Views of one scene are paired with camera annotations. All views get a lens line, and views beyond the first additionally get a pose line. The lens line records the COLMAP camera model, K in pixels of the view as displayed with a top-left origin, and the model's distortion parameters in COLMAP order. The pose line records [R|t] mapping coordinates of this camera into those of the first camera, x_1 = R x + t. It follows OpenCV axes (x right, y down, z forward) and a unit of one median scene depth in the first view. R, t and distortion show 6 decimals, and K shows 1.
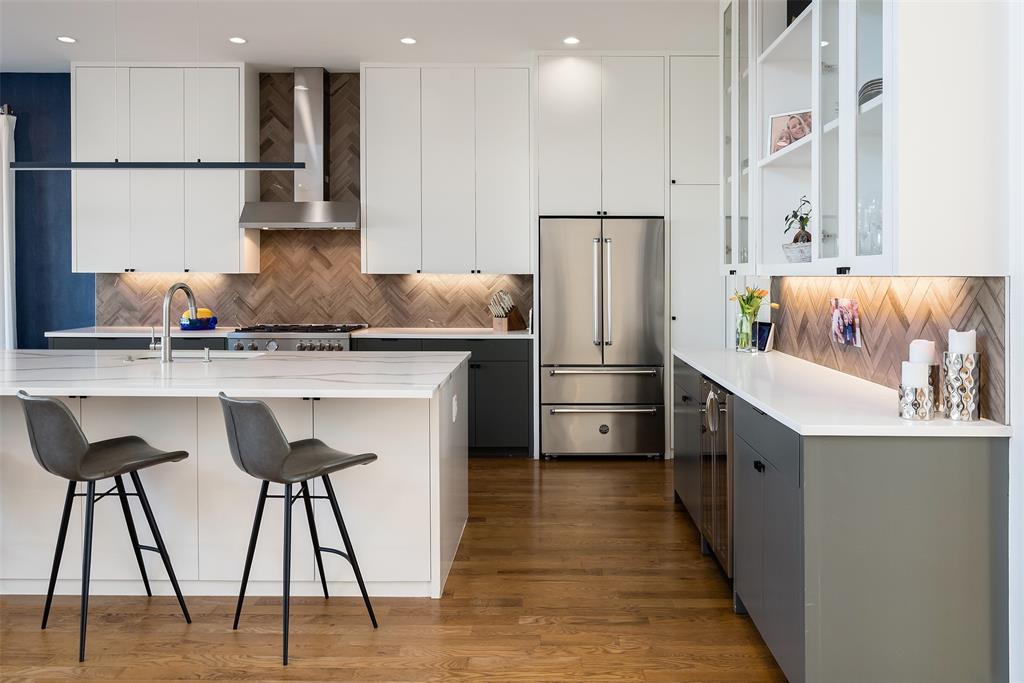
lens RADIAL K [[765.5, 0, 542.5], [0, 765.5, 281.2], [0, 0, 1]] dist [-0.013938, 0.006639]
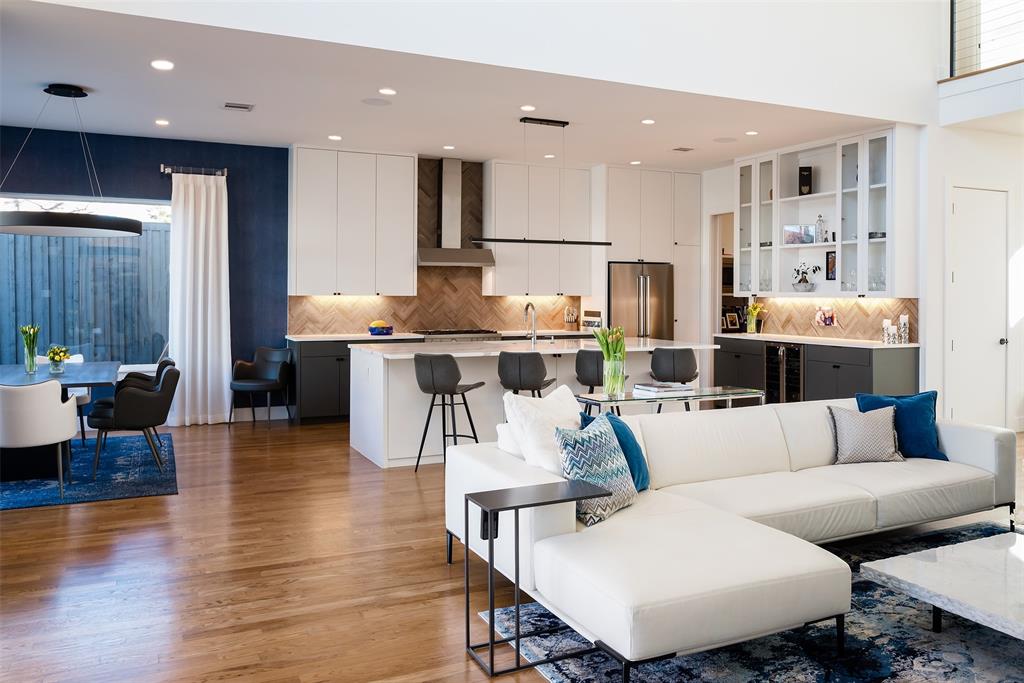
lens RADIAL K [[840.1, 0, 530.3], [0, 840.1, 293.2], [0, 0, 1]] dist [-0.034139, 0.024503]
pose [[0.902022, -0.000524, 0.431690, -0.903709], [0.004116, 0.999964, -0.007386, -0.002233], [-0.431671, 0.008439, 0.901992, -0.557822]]
